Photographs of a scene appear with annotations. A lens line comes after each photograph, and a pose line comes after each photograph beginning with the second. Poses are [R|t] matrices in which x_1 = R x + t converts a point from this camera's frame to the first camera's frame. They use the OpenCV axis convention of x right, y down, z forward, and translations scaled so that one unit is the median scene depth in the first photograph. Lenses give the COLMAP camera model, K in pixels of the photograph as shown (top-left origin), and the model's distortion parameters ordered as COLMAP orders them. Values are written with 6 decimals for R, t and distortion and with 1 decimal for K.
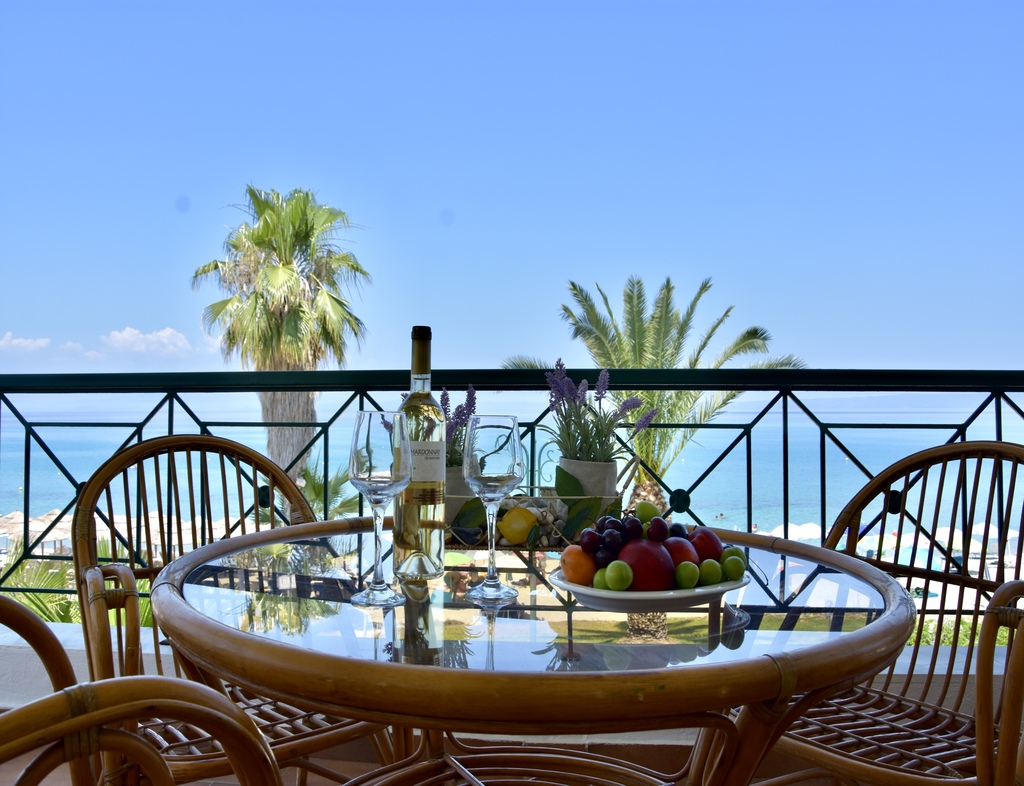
lens RADIAL K [[810.2, 0, 507.8], [0, 810.2, 405.3], [0, 0, 1]] dist [-0.157082, 0.125501]
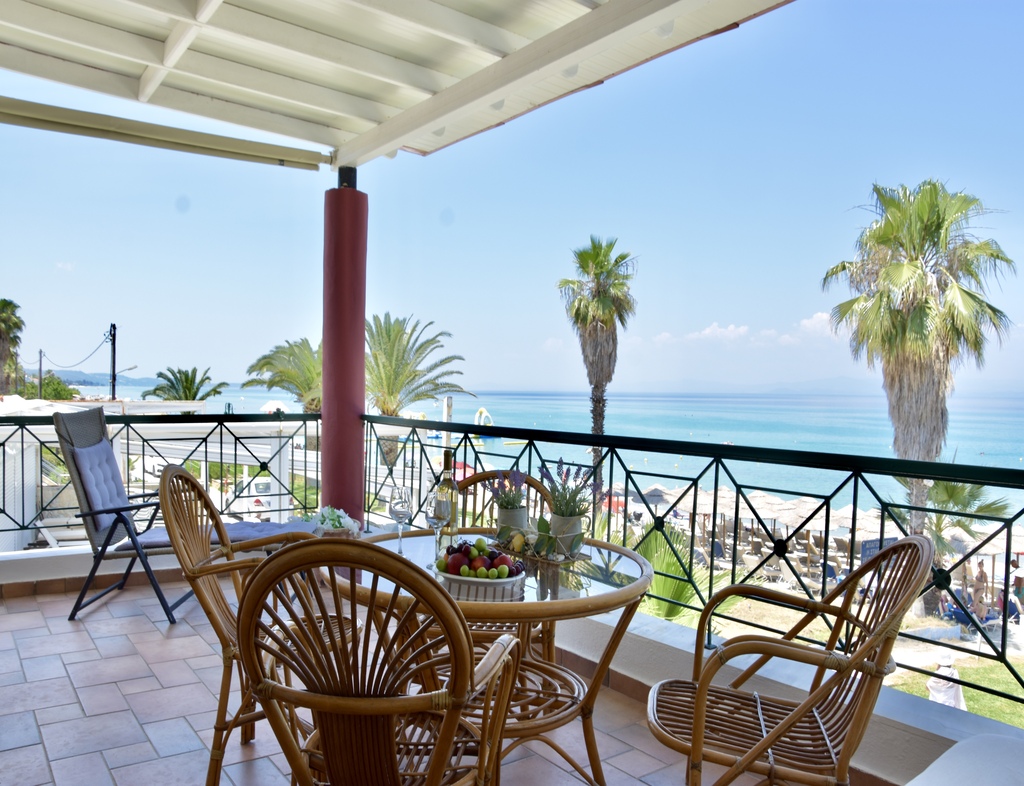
lens RADIAL K [[810.2, 0, 507.8], [0, 810.2, 405.3], [0, 0, 1]] dist [-0.157082, 0.125501]
pose [[0.676044, 0.028099, -0.736325, 0.101995], [-0.012412, 0.999565, 0.026749, -0.017169], [0.736756, -0.008944, 0.676099, -0.025287]]
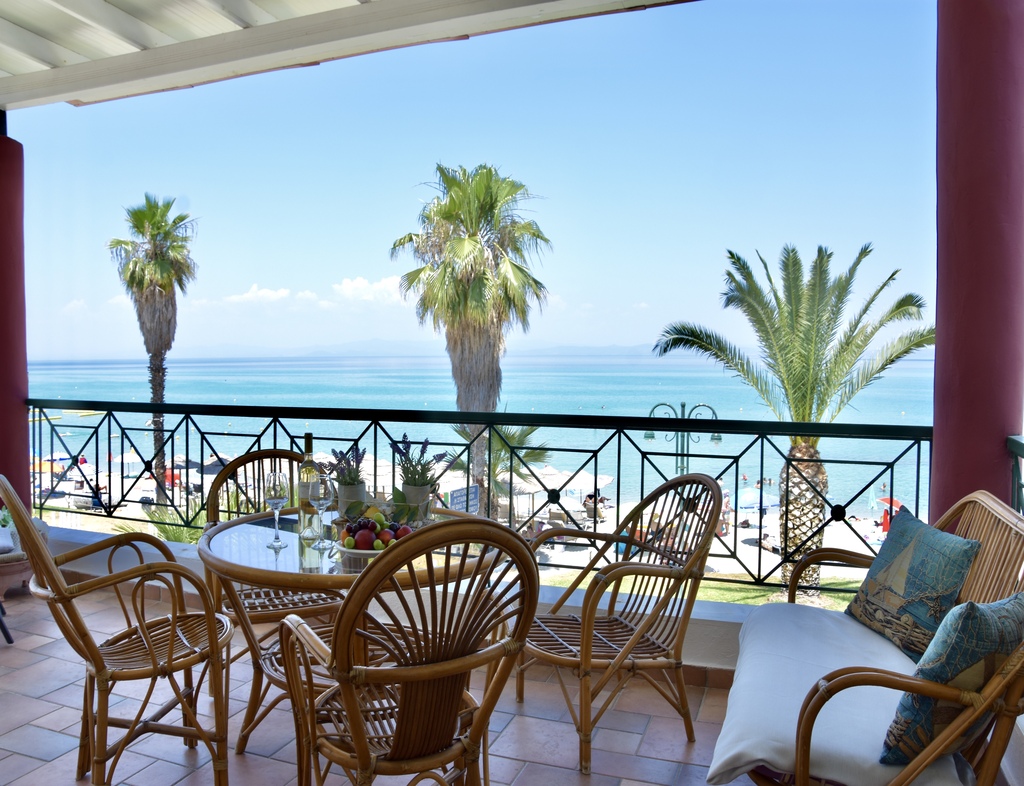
lens RADIAL K [[810.2, 0, 507.8], [0, 810.2, 405.3], [0, 0, 1]] dist [-0.157082, 0.125501]
pose [[0.964900, 0.017535, -0.262030, 0.064093], [0.000483, 0.997648, 0.068541, -0.020275], [0.262615, -0.066262, 0.962623, -0.066148]]
